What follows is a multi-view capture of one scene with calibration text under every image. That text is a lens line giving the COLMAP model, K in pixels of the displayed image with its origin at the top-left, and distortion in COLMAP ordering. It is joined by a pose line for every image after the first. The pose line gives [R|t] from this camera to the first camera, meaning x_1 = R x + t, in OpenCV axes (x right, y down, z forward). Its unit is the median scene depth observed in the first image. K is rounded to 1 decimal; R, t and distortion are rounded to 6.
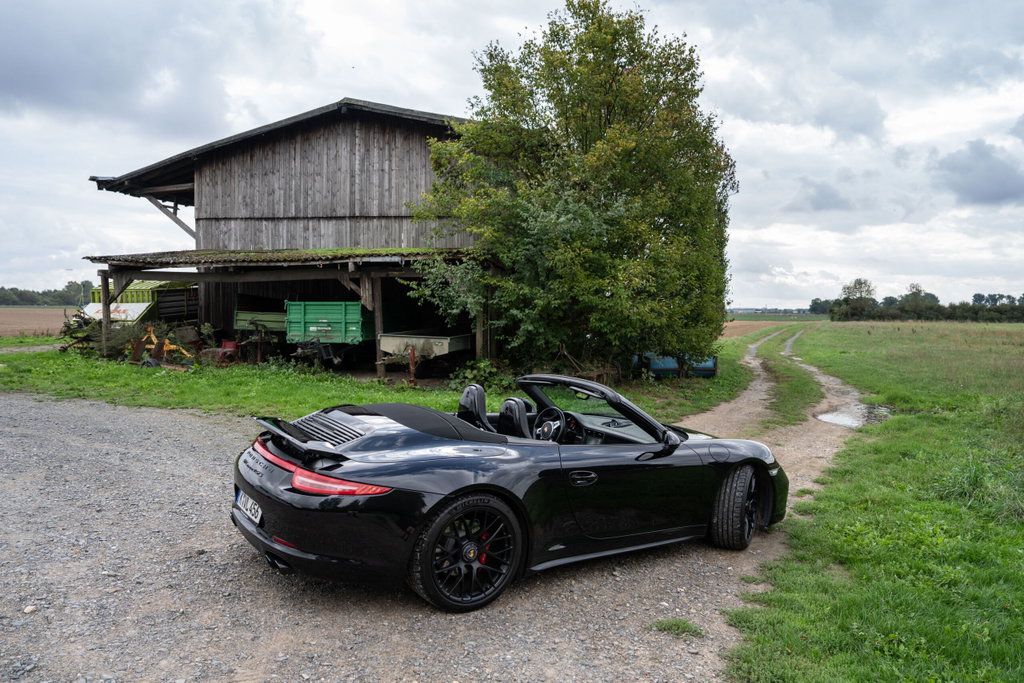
lens RADIAL K [[690.2, 0, 512.0], [0, 690.2, 341.5], [0, 0, 1]] dist [-0.112084, 0.084287]
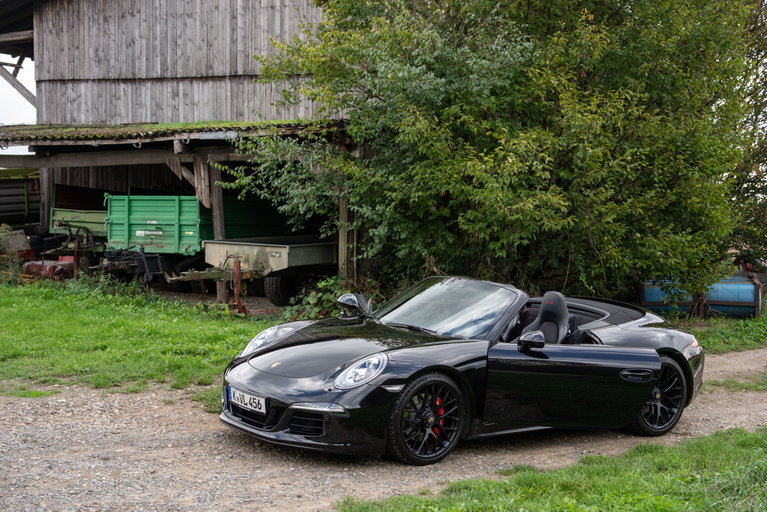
lens RADIAL K [[1075.6, 0, 383.5], [0, 1075.6, 256.0], [0, 0, 1]] dist [0.125437, 0.099613]
pose [[0.966587, 0.013196, -0.256000, 0.236500], [-0.016187, 0.999823, -0.009577, 0.011572], [0.255828, 0.013401, 0.966629, -0.033592]]
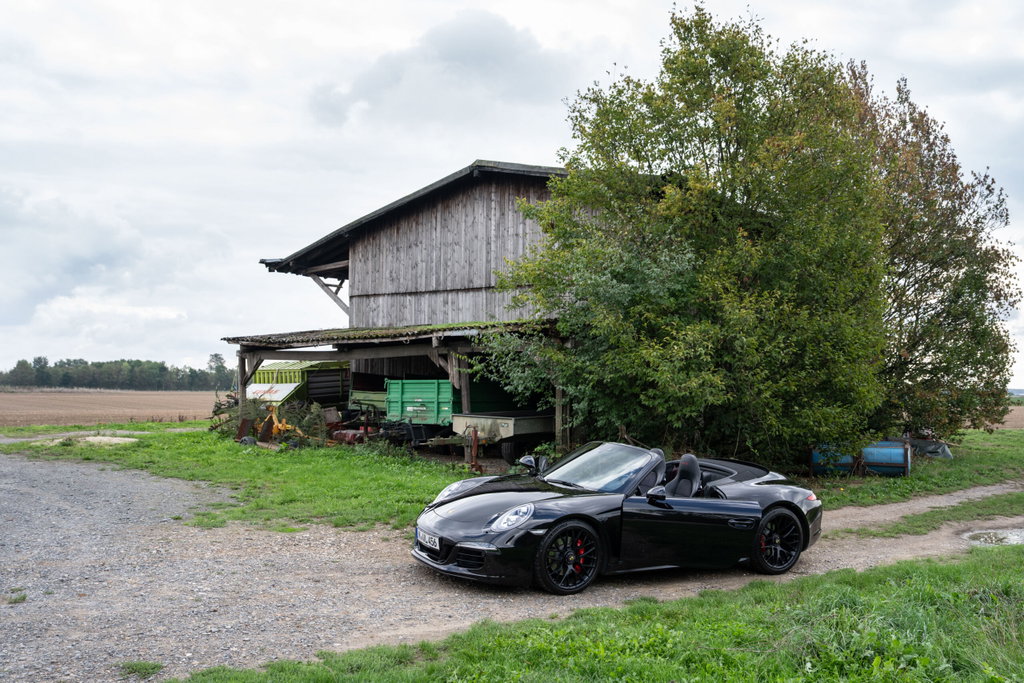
lens RADIAL K [[851.3, 0, 512.0], [0, 851.3, 341.5], [0, 0, 1]] dist [-0.038713, 0.004229]
pose [[0.916426, -0.028154, -0.399212, 0.290297], [-0.016091, 0.994124, -0.107048, 0.011749], [0.399880, 0.104525, 0.910588, -0.013987]]
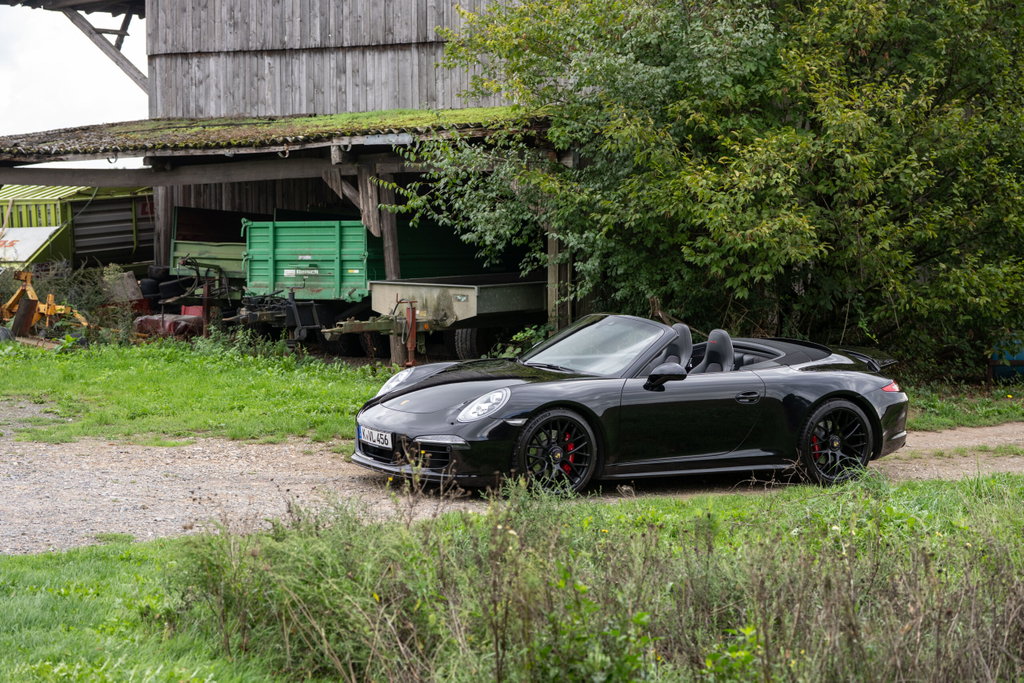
lens RADIAL K [[2072.4, 0, 512.0], [0, 2072.4, 341.5], [0, 0, 1]] dist [-0.016542, -0.165493]
pose [[0.926867, 0.007719, -0.375310, 0.441772], [-0.006384, 0.999968, 0.004801, 0.024054], [0.375335, -0.002054, 0.926887, -0.389155]]
